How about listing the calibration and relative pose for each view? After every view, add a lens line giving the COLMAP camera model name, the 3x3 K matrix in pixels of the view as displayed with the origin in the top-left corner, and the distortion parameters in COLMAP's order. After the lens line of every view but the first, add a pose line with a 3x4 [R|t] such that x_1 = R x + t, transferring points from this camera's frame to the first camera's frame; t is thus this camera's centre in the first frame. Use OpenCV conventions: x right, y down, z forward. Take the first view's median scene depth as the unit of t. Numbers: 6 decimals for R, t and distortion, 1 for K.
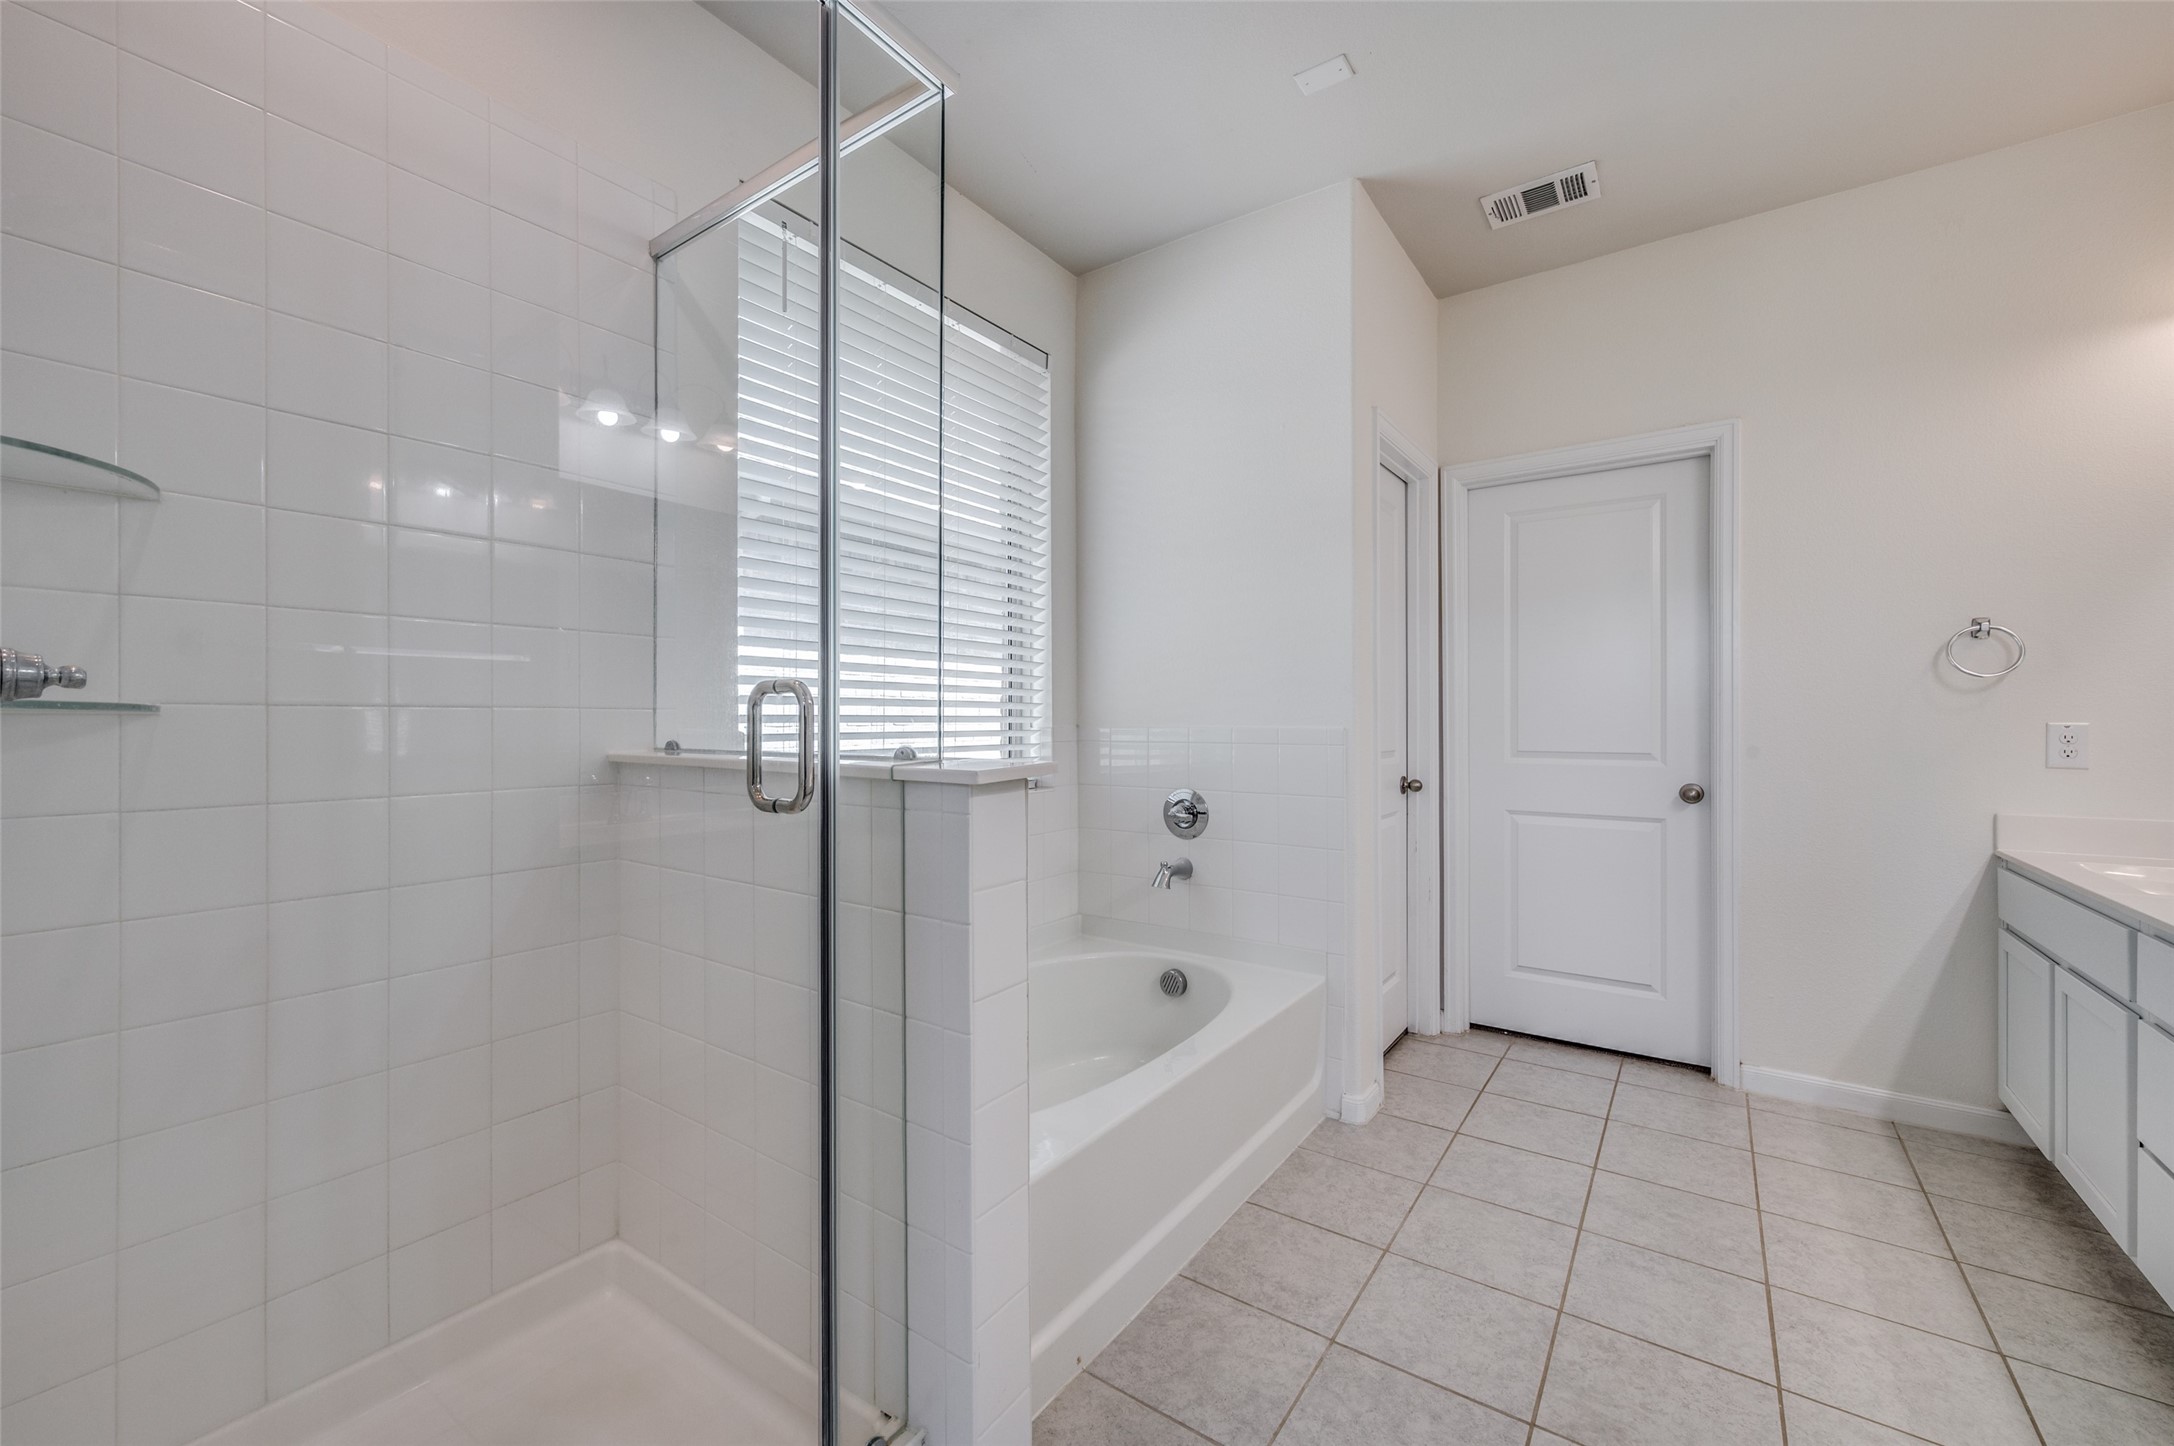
lens RADIAL K [[871.4, 0, 1087.0], [0, 871.4, 723.0], [0, 0, 1]] dist [0.000695, 0.000500]
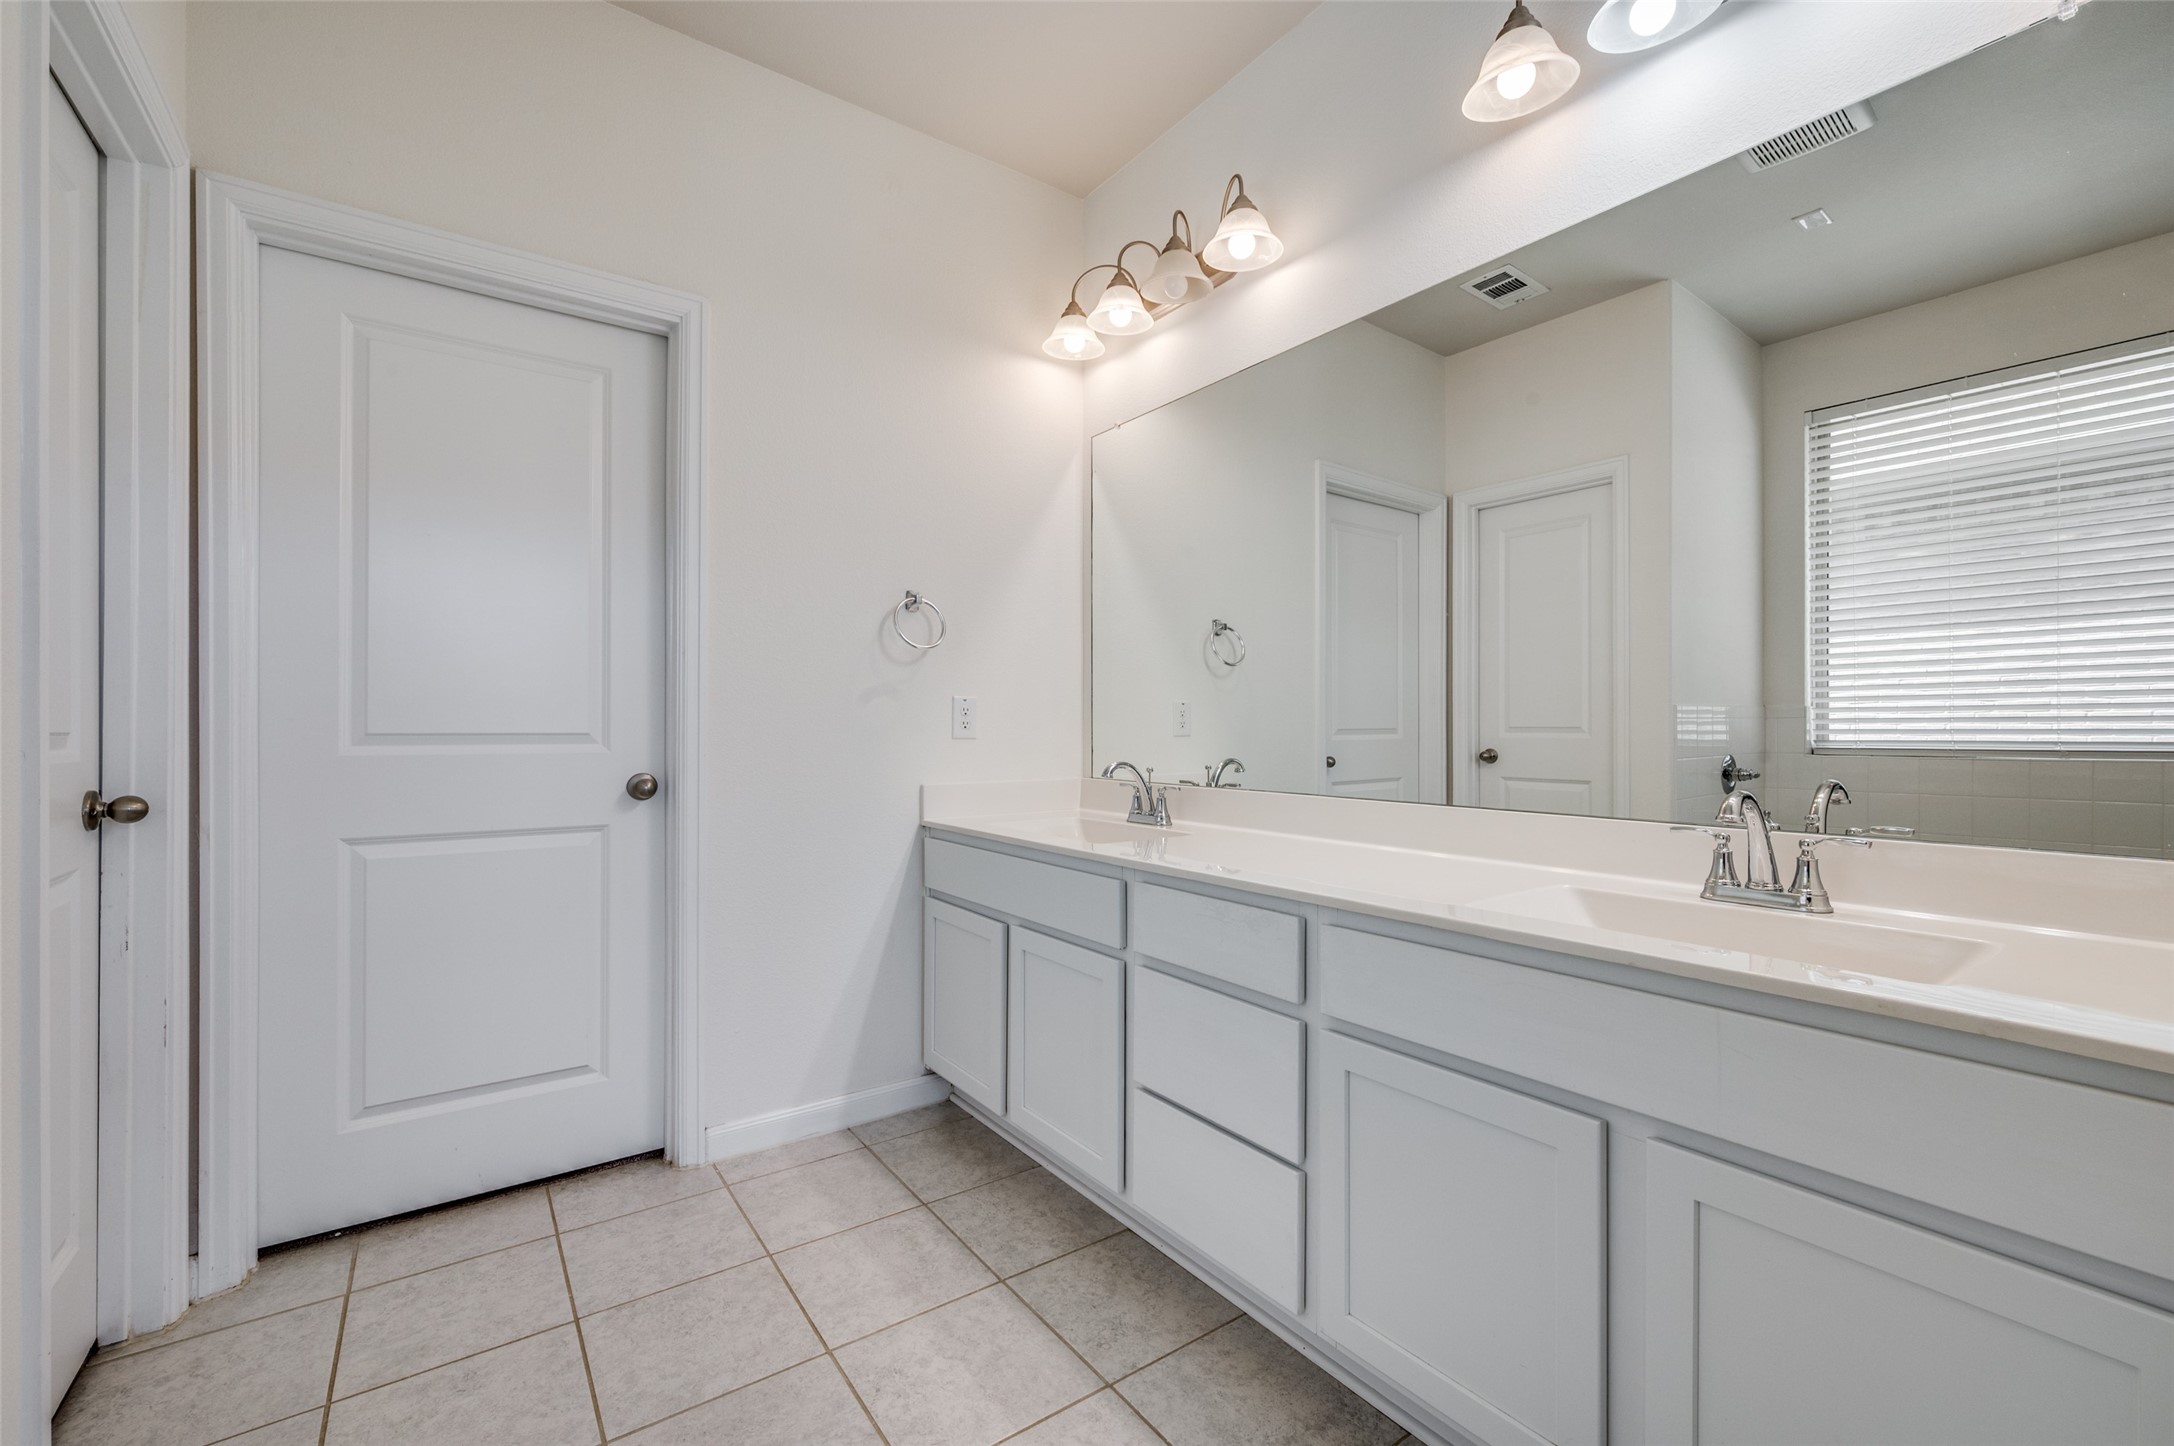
lens RADIAL K [[884.2, 0, 1083.0], [0, 884.2, 725.2], [0, 0, 1]] dist [-0.001088, -0.000056]
pose [[0.319643, 0.004039, 0.947530, 0.112944], [-0.000344, 0.999991, -0.004147, 0.034747], [-0.947538, 0.001000, 0.319641, 0.444056]]
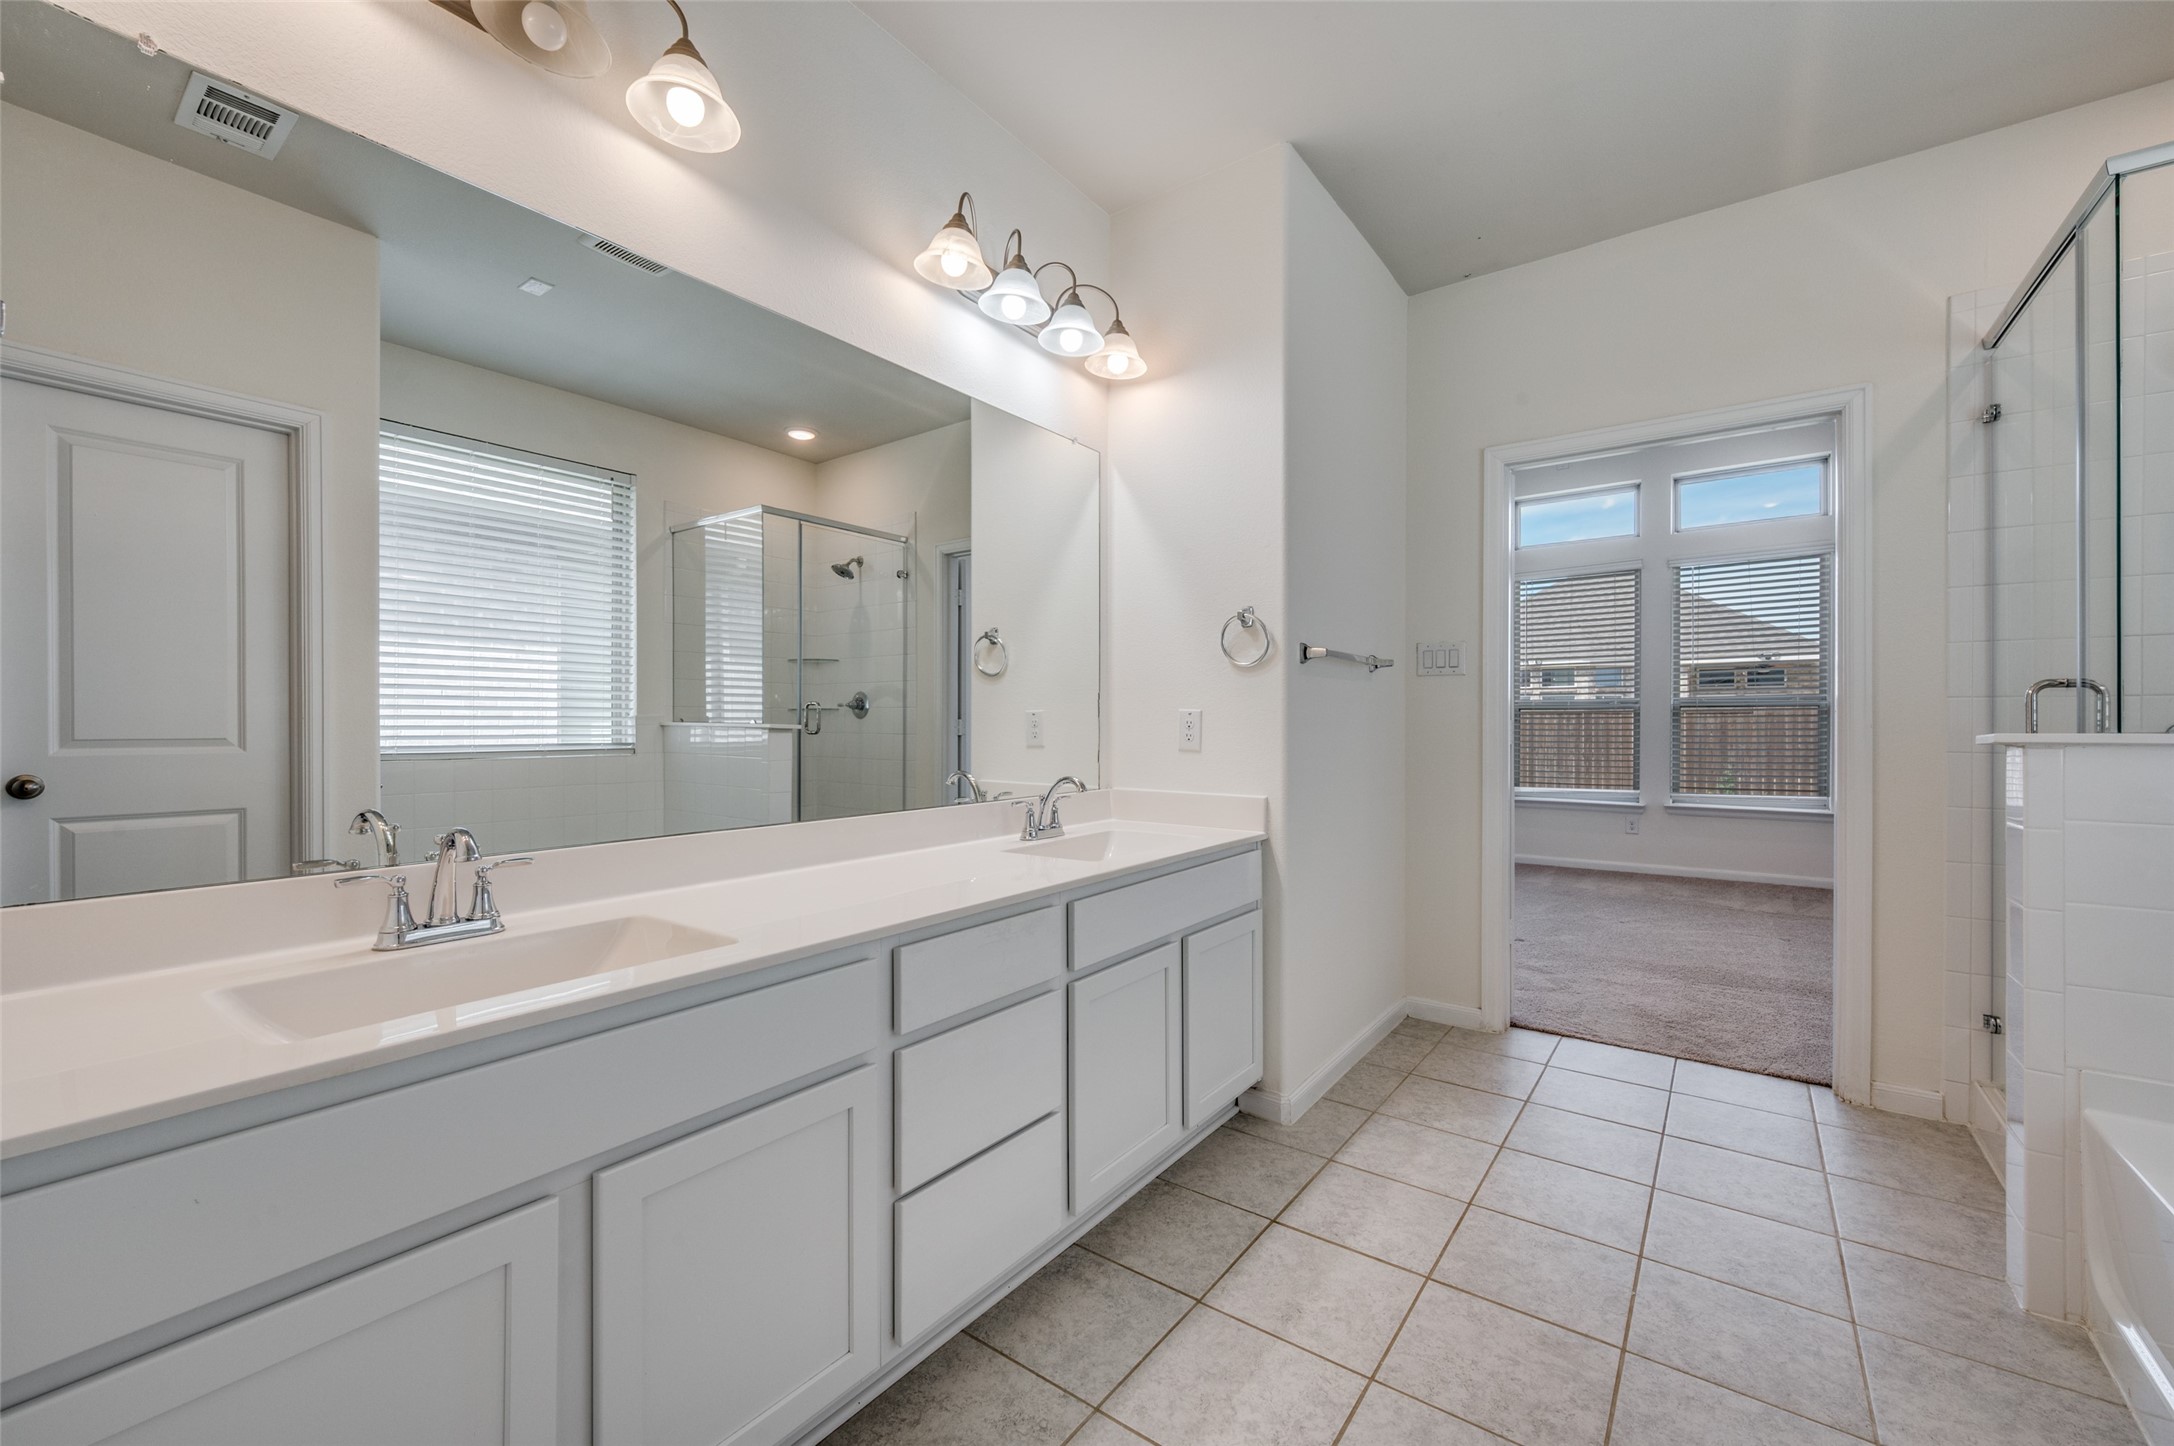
lens RADIAL K [[856.1, 0, 1131.2], [0, 856.1, 732.2], [0, 0, 1]] dist [0.000234, 0.000133]
pose [[-0.999969, 0.005703, -0.005358, 0.615156], [0.005748, 0.999948, -0.008384, 0.031092], [0.005310, -0.008414, -0.999951, 1.131913]]
